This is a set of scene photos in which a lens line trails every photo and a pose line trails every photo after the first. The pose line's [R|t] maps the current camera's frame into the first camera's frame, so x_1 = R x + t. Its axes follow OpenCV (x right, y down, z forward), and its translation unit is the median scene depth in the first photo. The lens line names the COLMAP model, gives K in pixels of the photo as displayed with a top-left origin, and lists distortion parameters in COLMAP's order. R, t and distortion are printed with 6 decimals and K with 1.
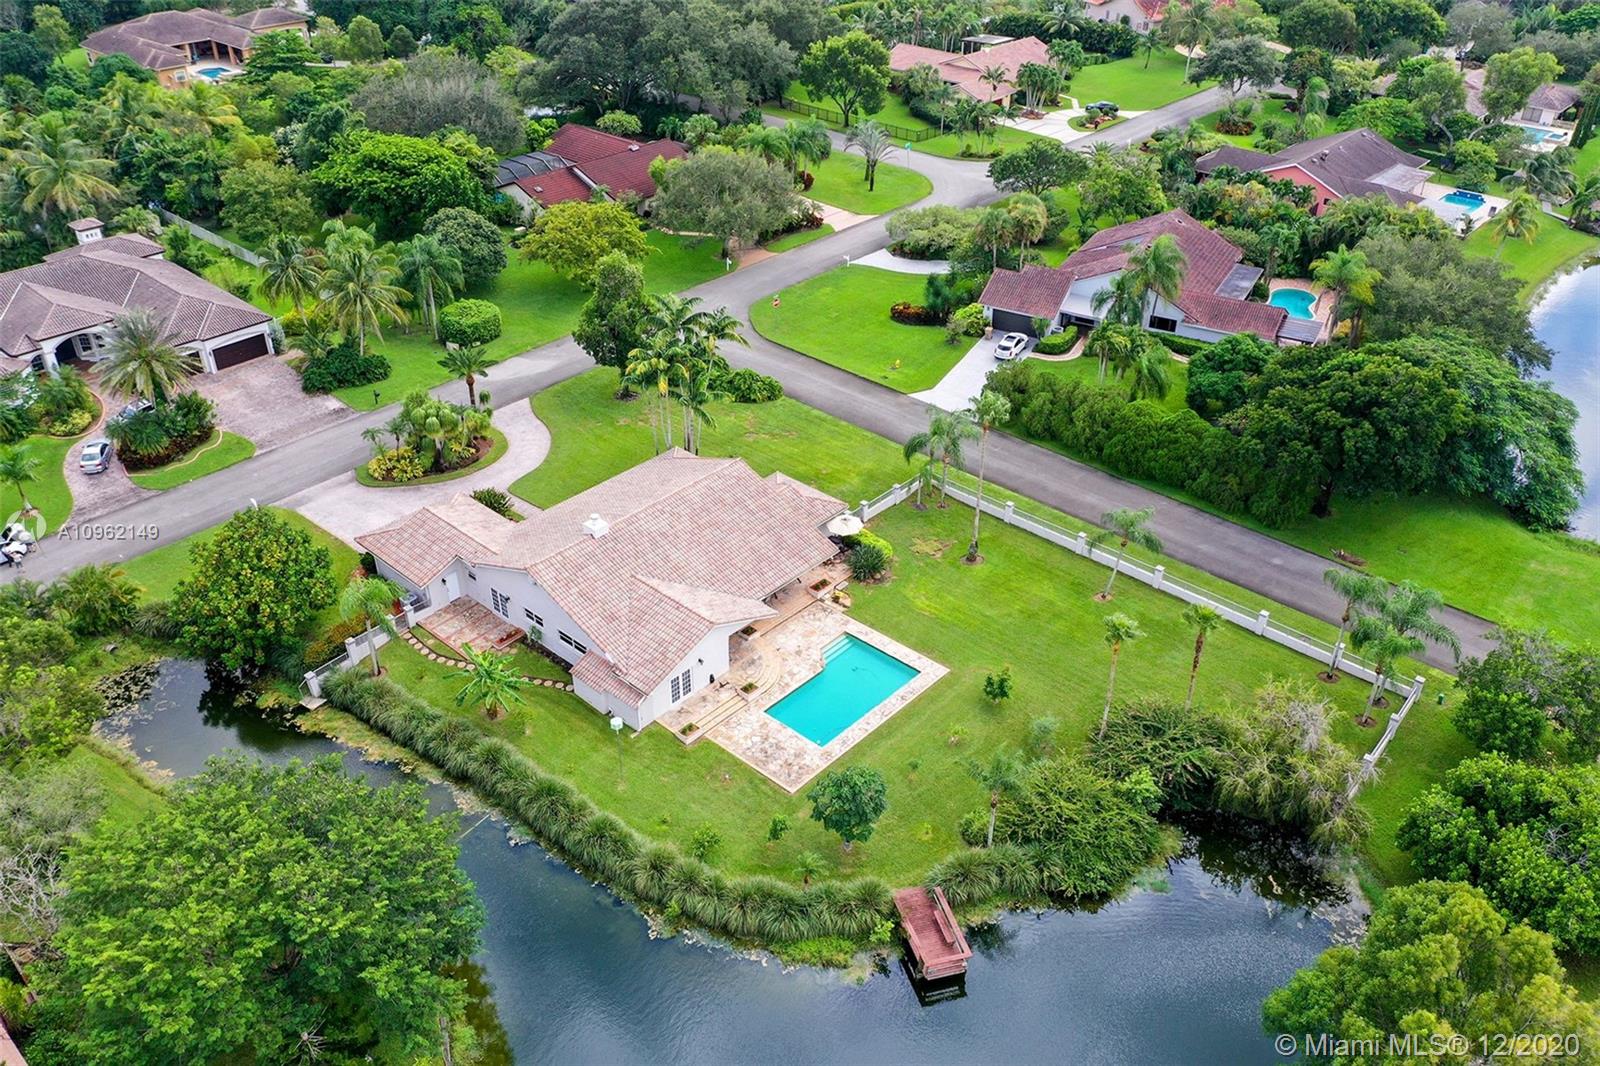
lens RADIAL K [[1263.3, 0, 795.5], [0, 1263.3, 534.0], [0, 0, 1]] dist [-0.002260, 0.018043]
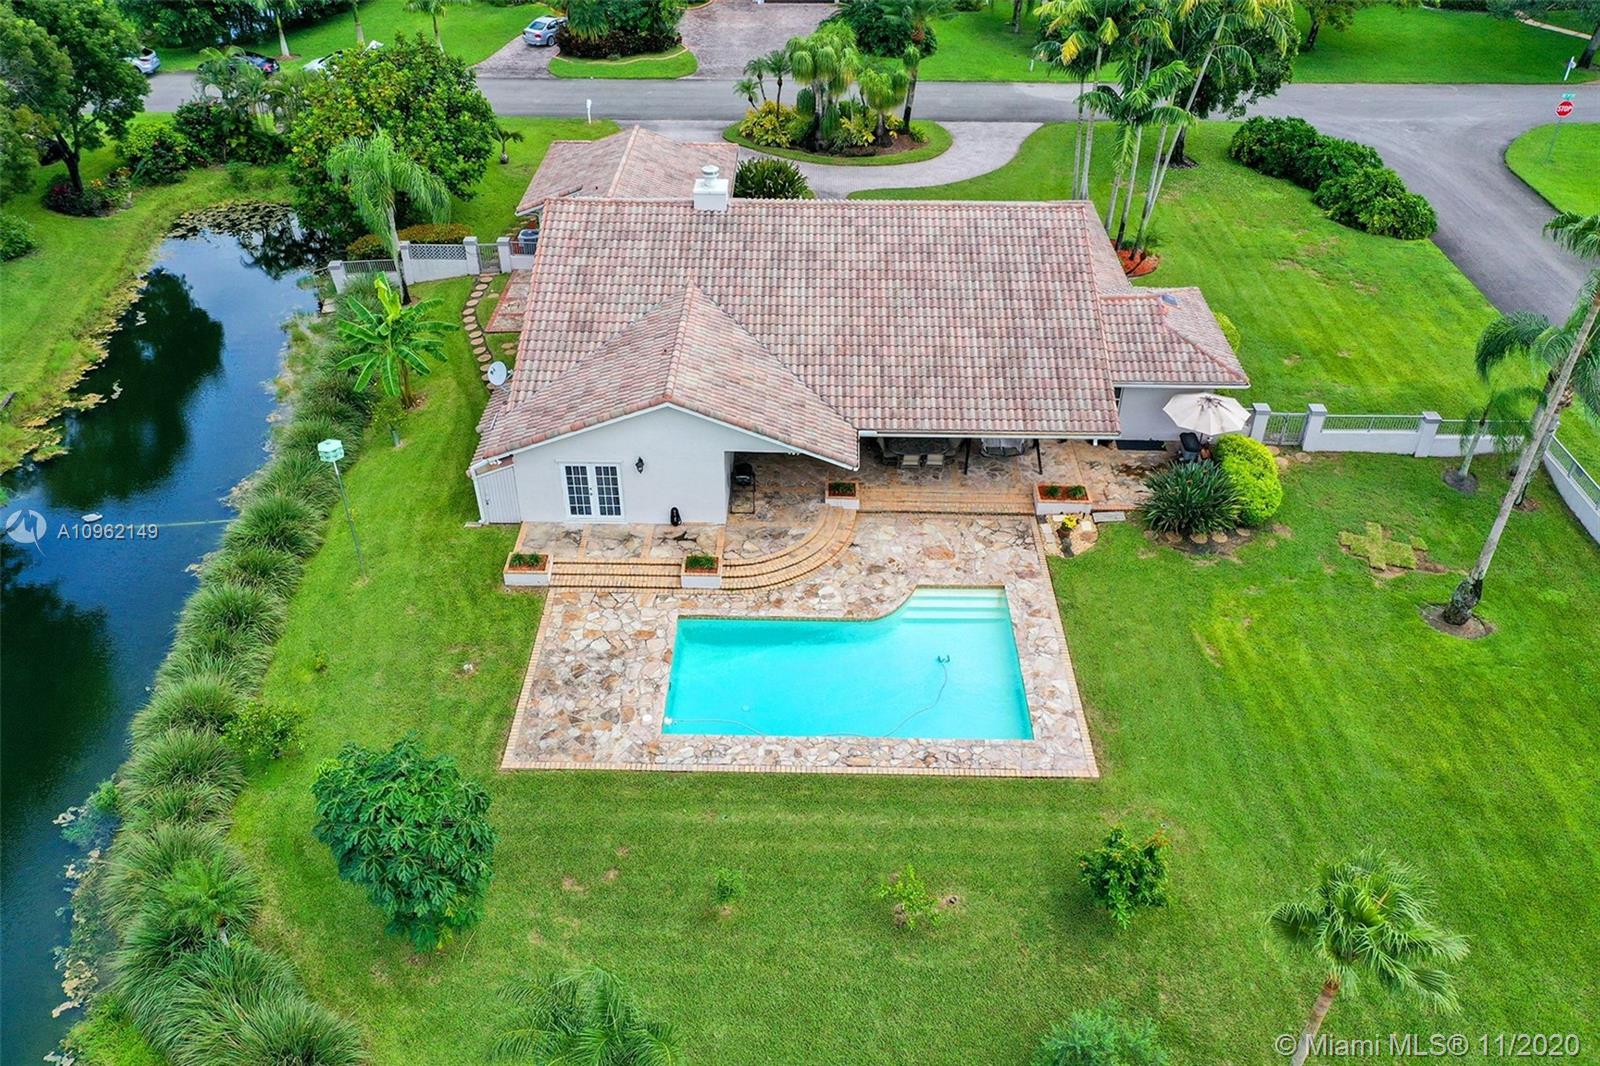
lens RADIAL K [[1263.3, 0, 790.1], [0, 1263.3, 534.5], [0, 0, 1]] dist [-0.002260, 0.018043]
pose [[0.661031, 0.441782, -0.606521, 0.274028], [-0.408533, 0.889897, 0.202940, 0.001048], [0.629396, 0.113634, 0.768731, 0.658242]]
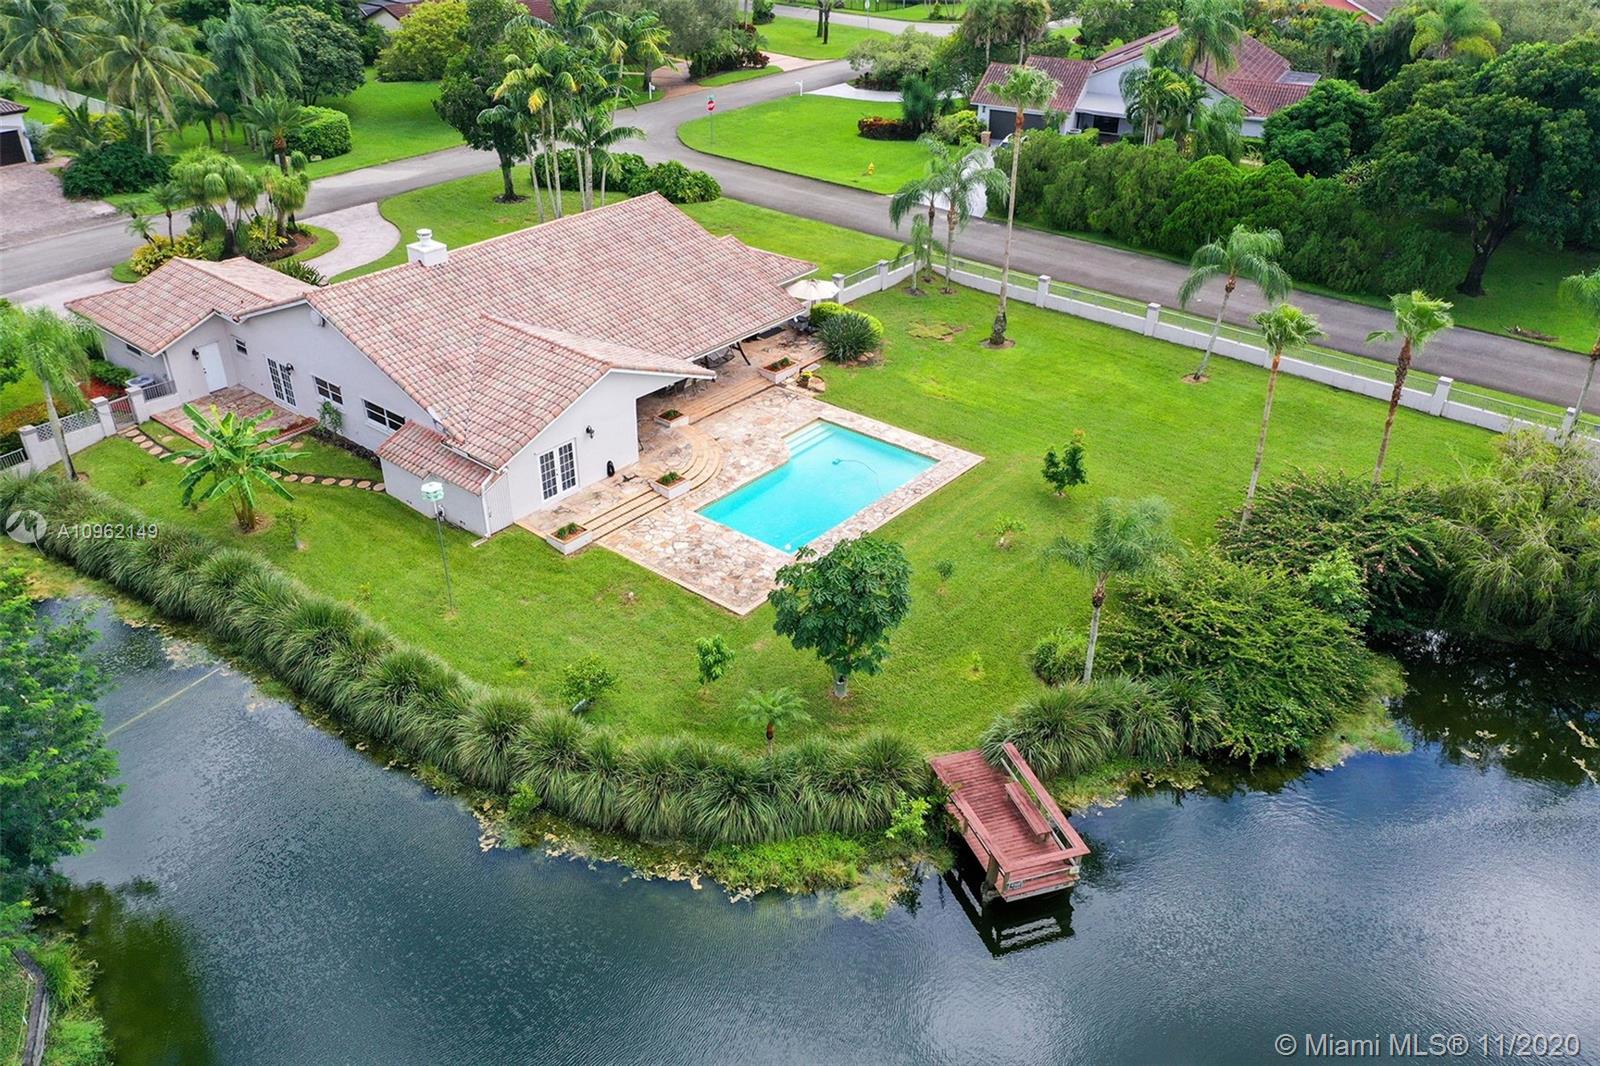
lens RADIAL K [[1263.3, 0, 798.5], [0, 1263.3, 531.3], [0, 0, 1]] dist [-0.002260, 0.018043]
pose [[0.998845, -0.019307, 0.044007, -0.001279], [0.021038, 0.999010, -0.039209, 0.174945], [-0.043207, 0.040090, 0.998261, 0.380291]]
